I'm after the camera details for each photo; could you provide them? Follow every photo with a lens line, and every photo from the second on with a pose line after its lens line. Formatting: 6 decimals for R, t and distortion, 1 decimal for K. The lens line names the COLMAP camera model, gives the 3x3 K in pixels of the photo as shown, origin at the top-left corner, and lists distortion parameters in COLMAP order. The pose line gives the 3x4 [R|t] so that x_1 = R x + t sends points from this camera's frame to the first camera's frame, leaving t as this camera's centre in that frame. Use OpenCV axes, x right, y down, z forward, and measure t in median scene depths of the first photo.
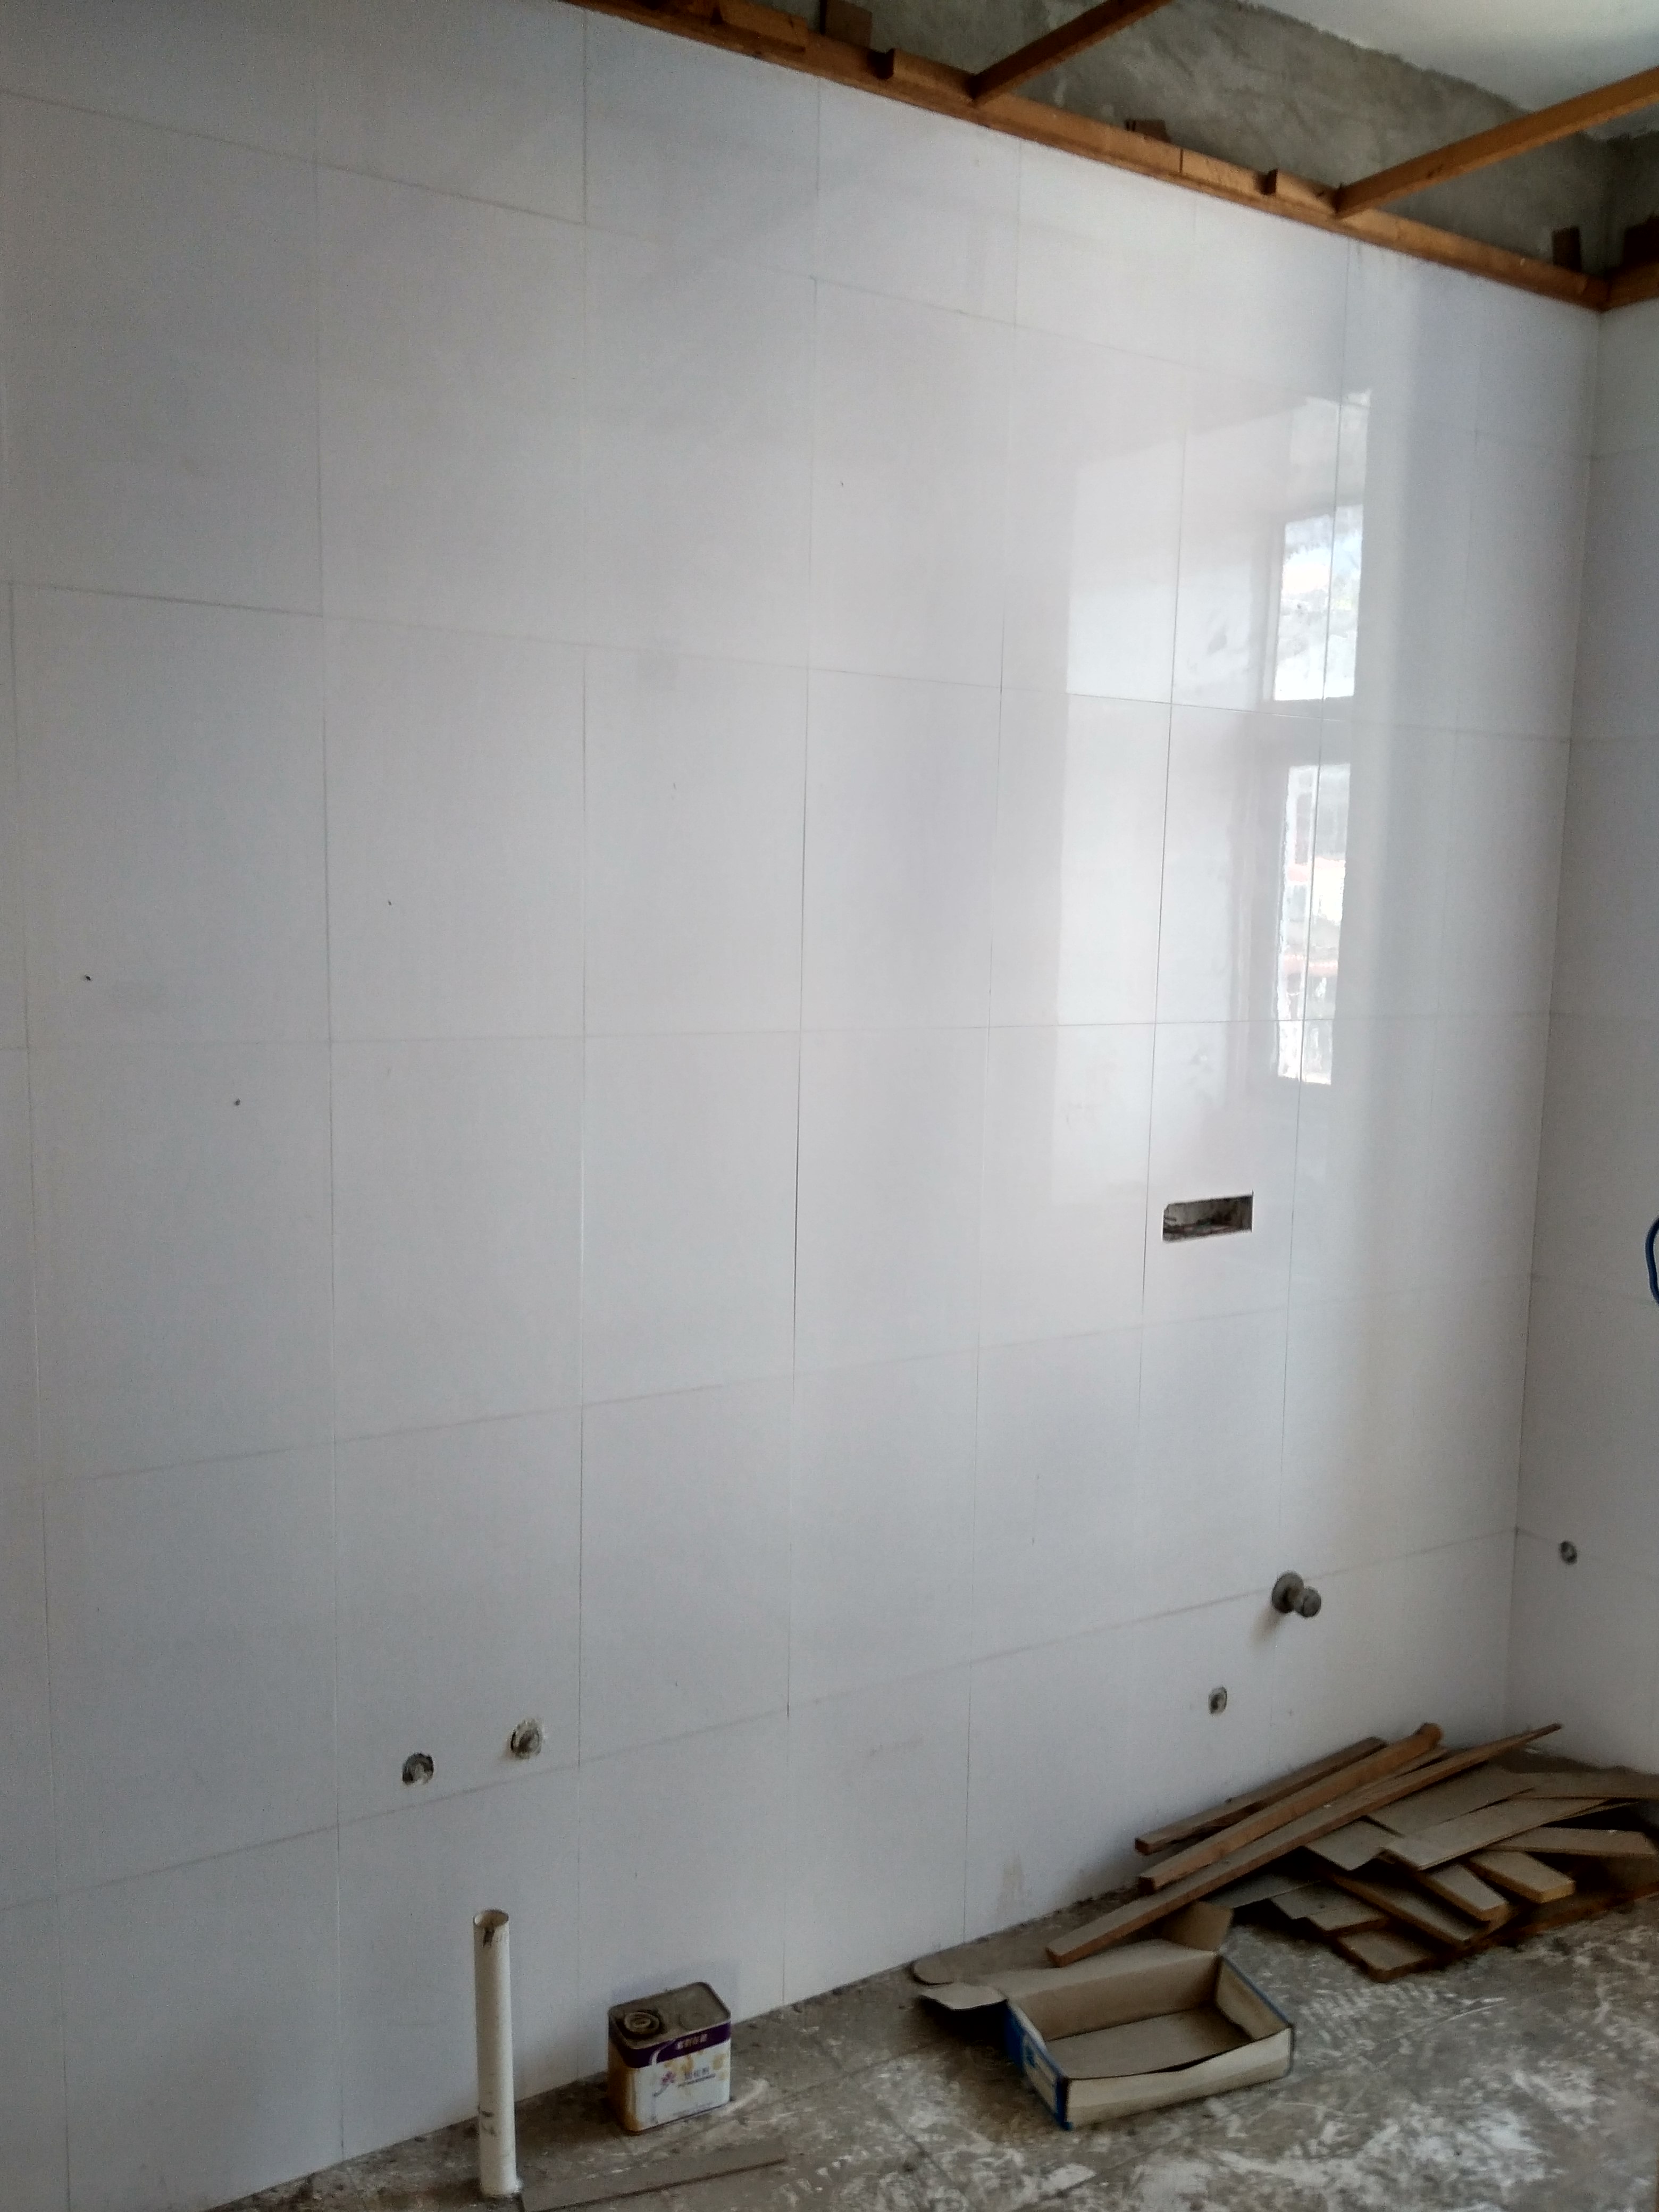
lens RADIAL K [[1799.8, 0, 829.5], [0, 1799.8, 1106.0], [0, 0, 1]] dist [0.091242, -0.145390]
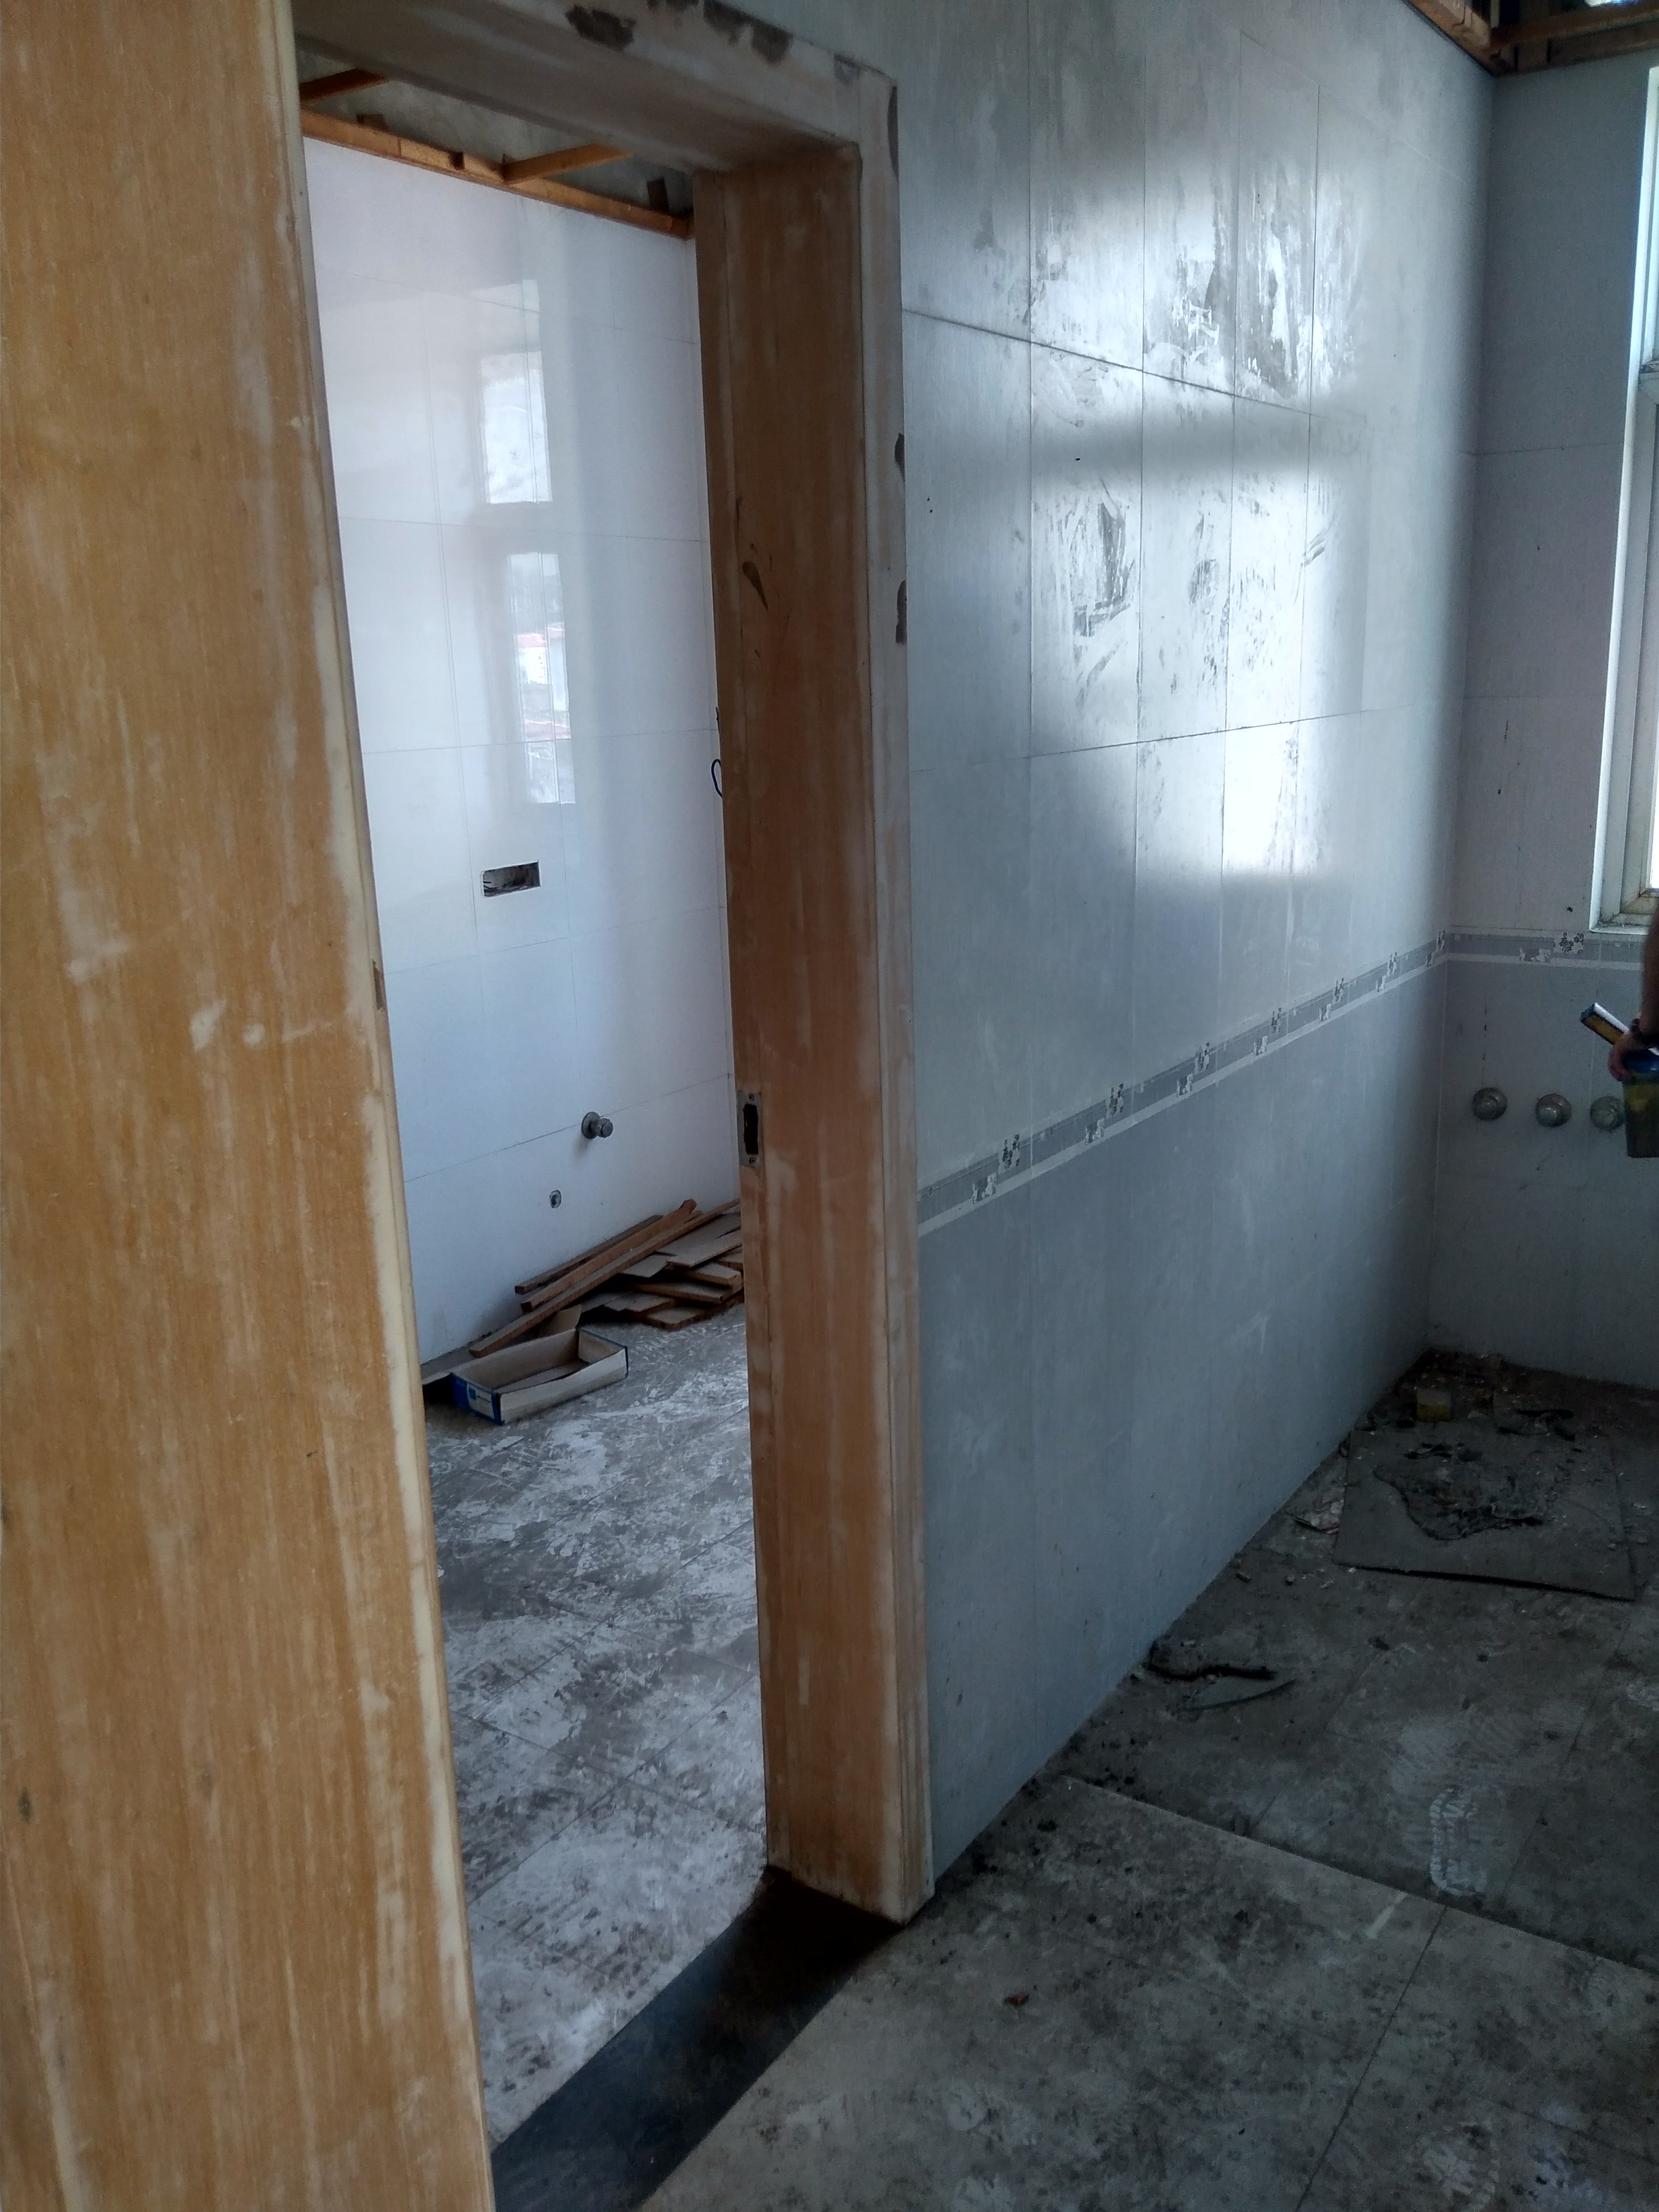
lens RADIAL K [[1799.8, 0, 829.5], [0, 1799.8, 1106.0], [0, 0, 1]] dist [0.091242, -0.145390]
pose [[0.909633, -0.150447, 0.387212, -0.164478], [0.104020, 0.984911, 0.138314, 0.070687], [-0.402178, -0.085537, 0.911557, -0.504598]]
